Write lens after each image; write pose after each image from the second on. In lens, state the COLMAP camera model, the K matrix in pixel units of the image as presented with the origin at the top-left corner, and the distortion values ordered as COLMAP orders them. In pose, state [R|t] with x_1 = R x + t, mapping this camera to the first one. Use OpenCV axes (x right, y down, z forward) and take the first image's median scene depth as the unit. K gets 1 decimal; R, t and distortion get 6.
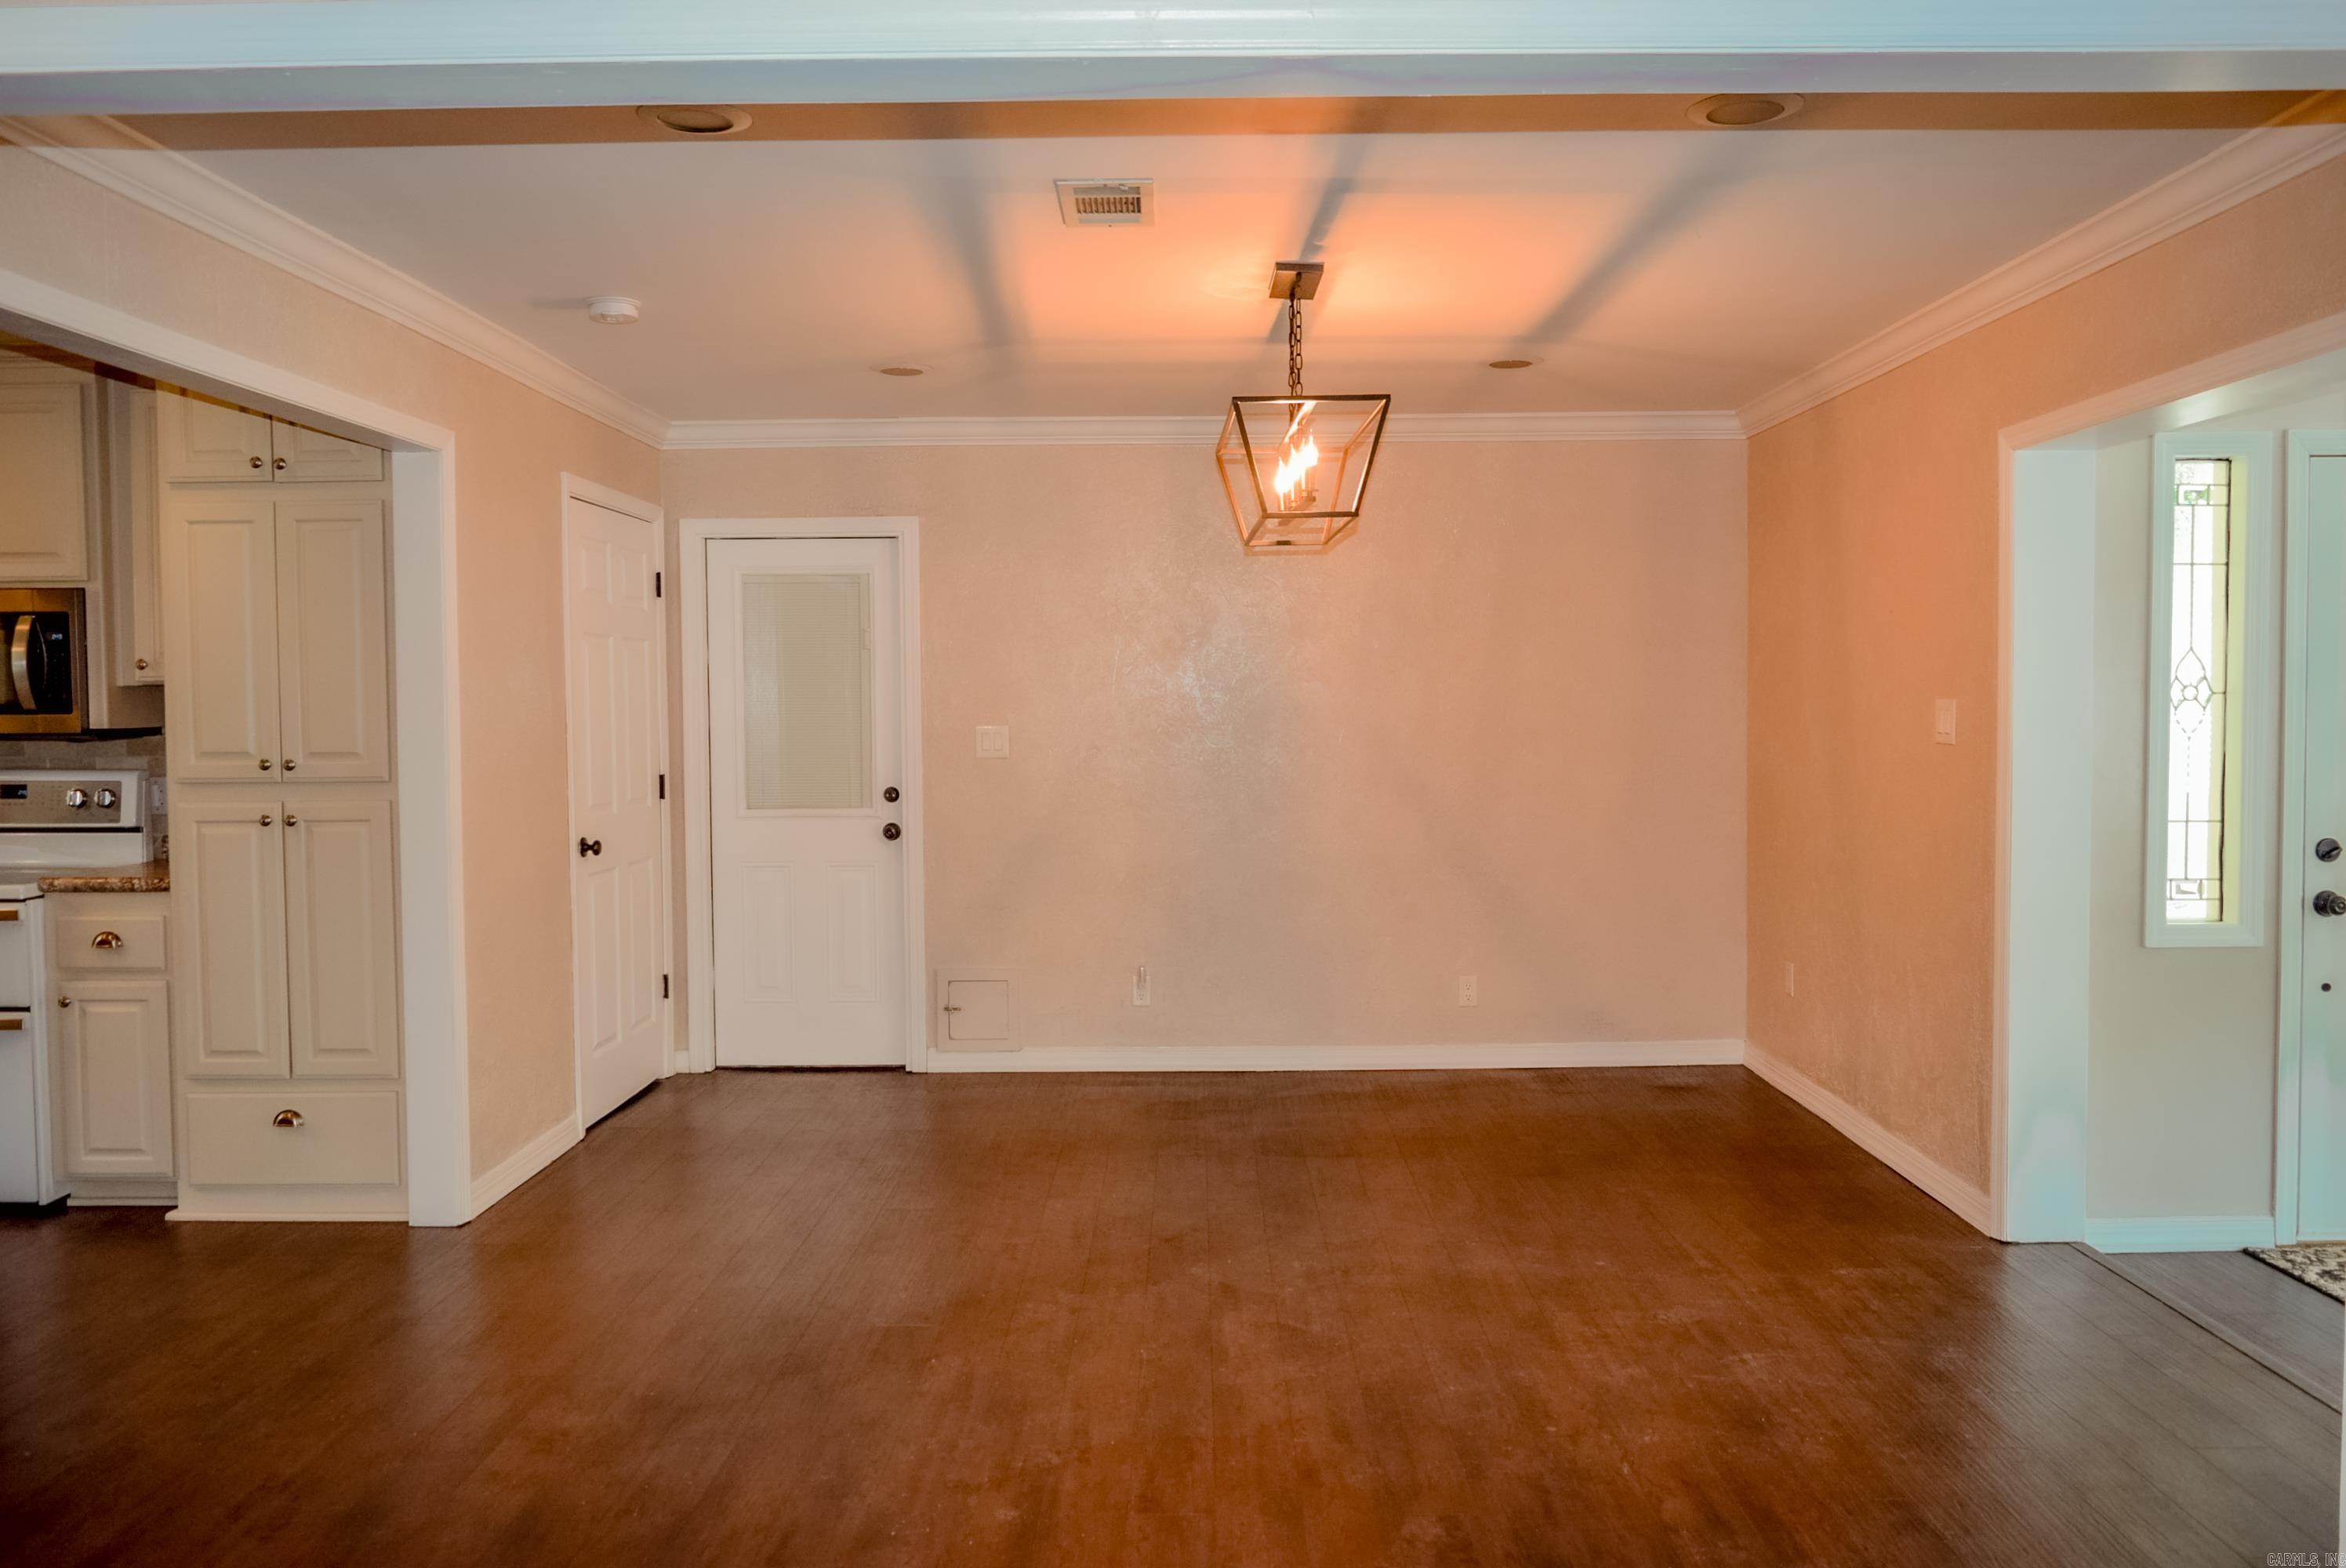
lens RADIAL K [[1822.9, 0, 1173.0], [0, 1822.9, 784.0], [0, 0, 1]] dist [-0.005653, -0.004428]
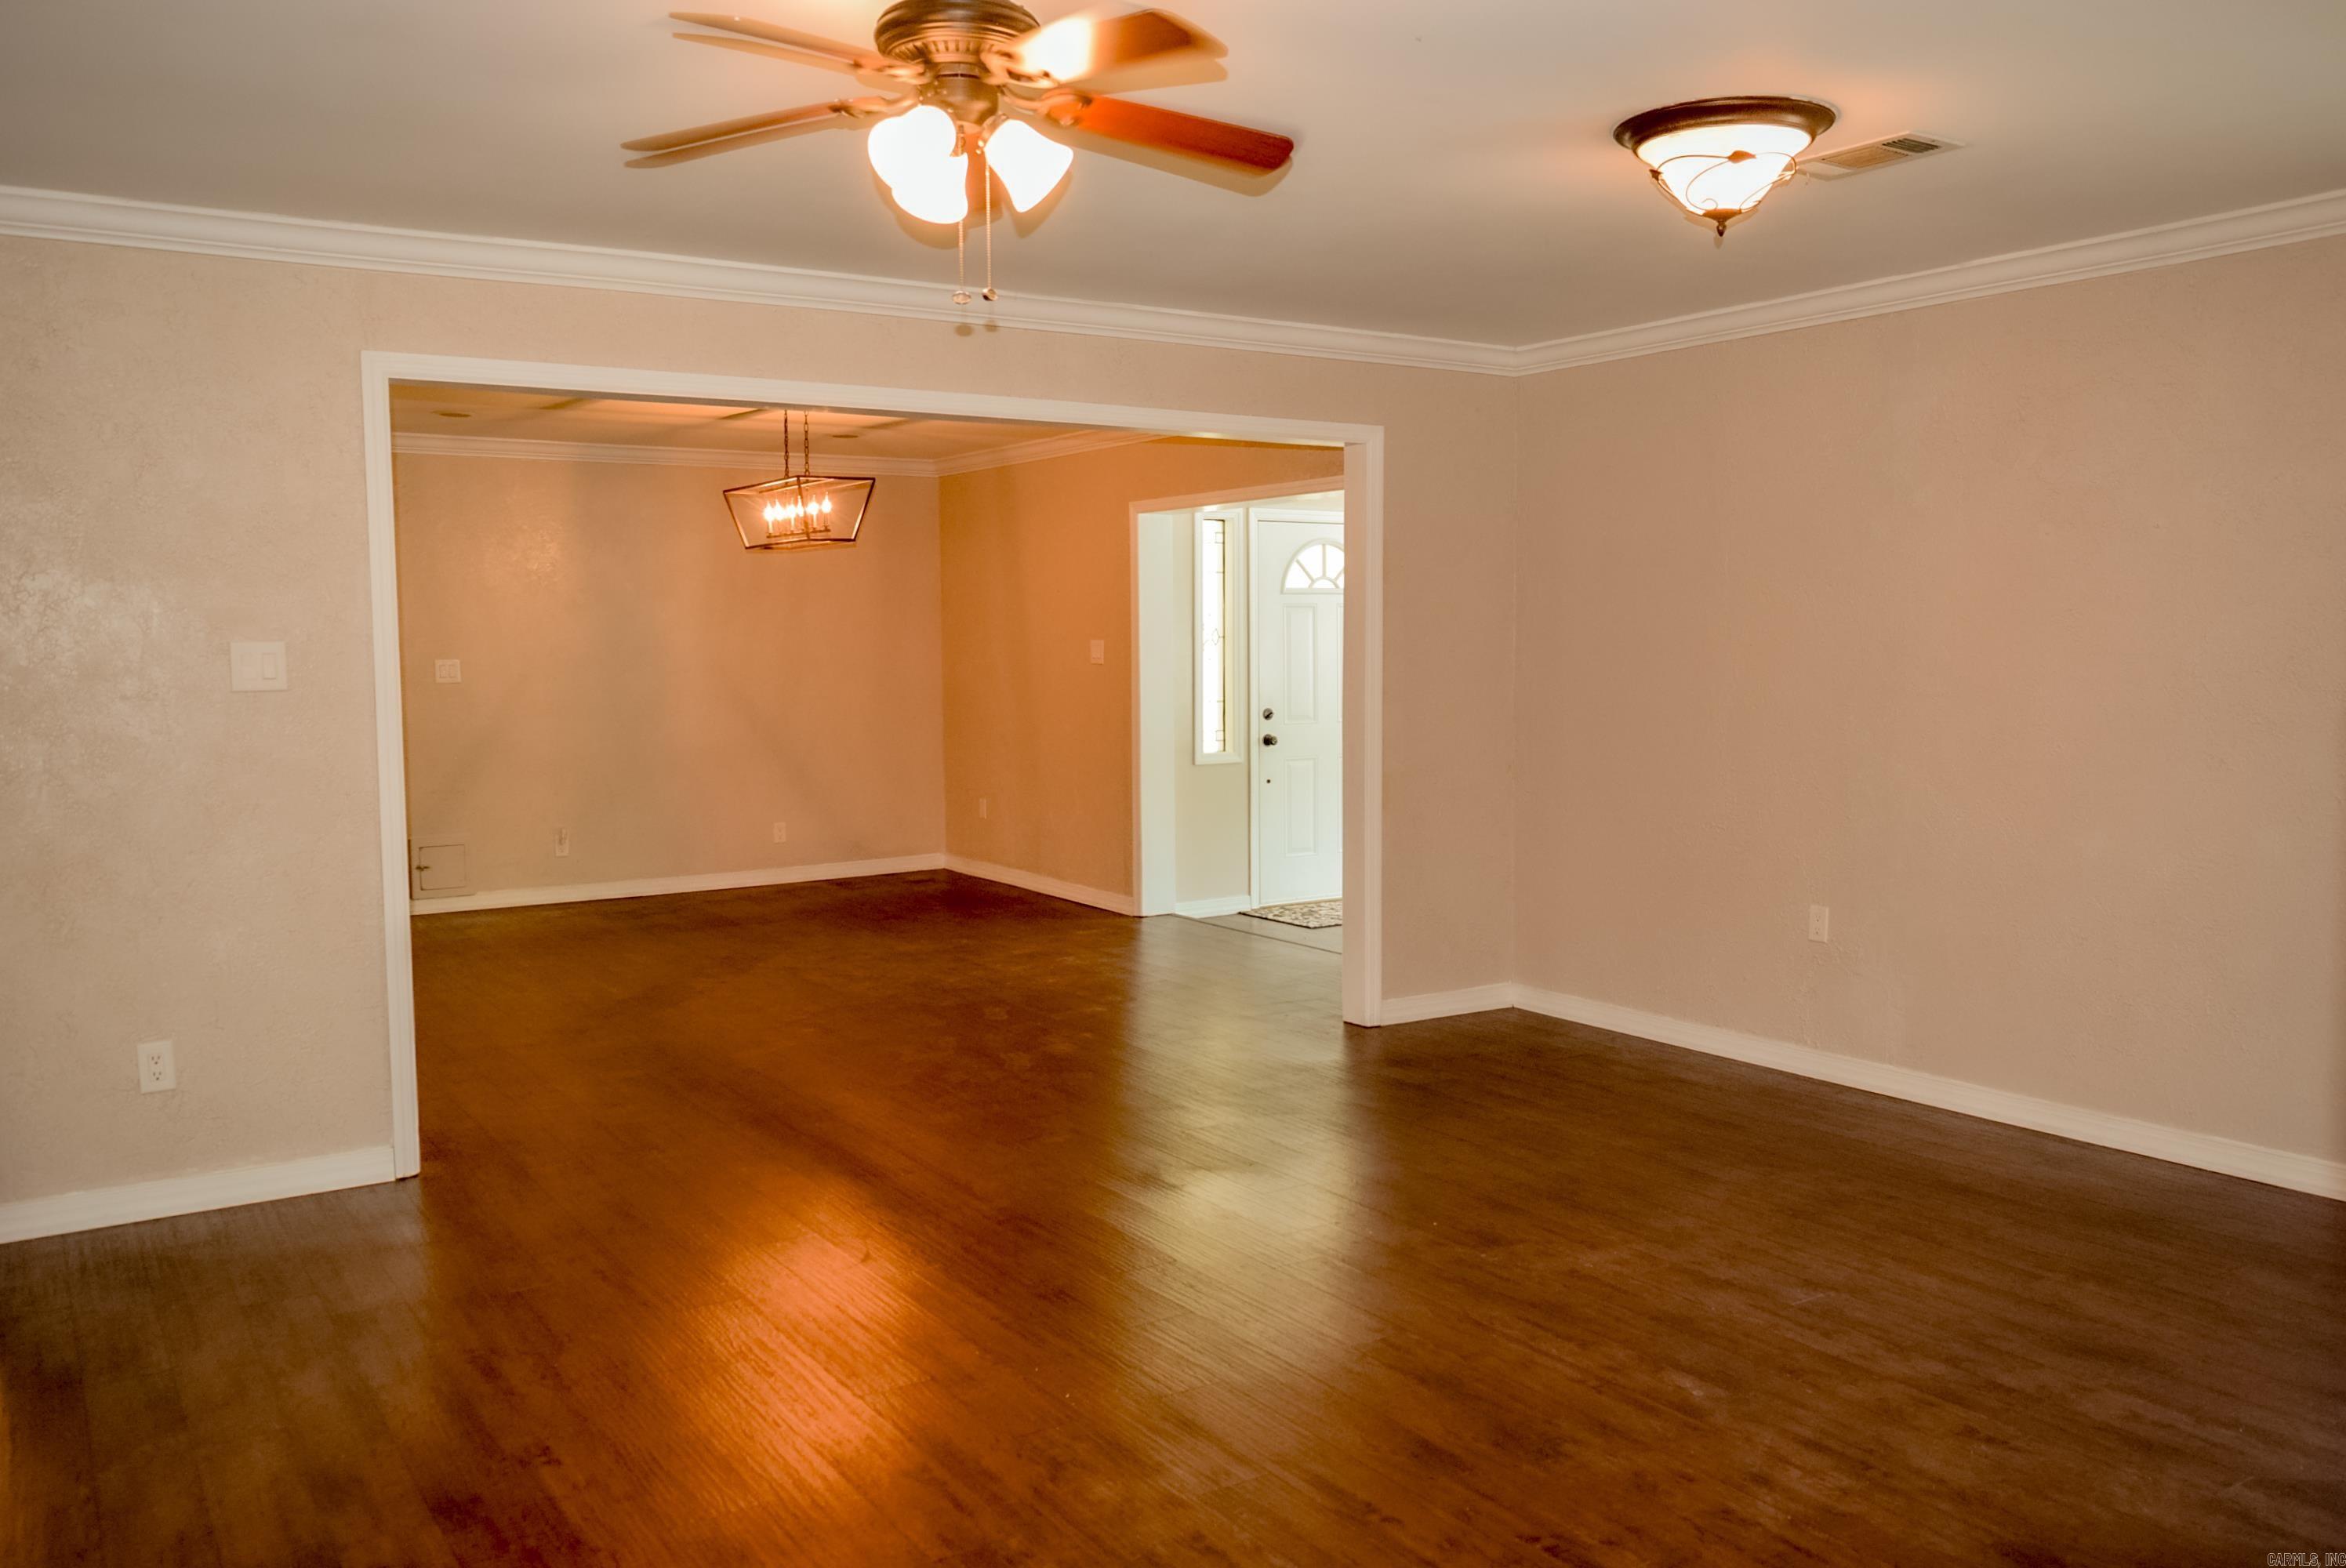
lens RADIAL K [[1822.9, 0, 1173.0], [0, 1822.9, 784.0], [0, 0, 1]] dist [-0.005653, -0.004428]
pose [[0.829756, -0.043198, 0.556452, -0.491477], [0.025219, 0.998884, 0.039939, 0.024756], [-0.557556, -0.019106, 0.829919, -0.528753]]
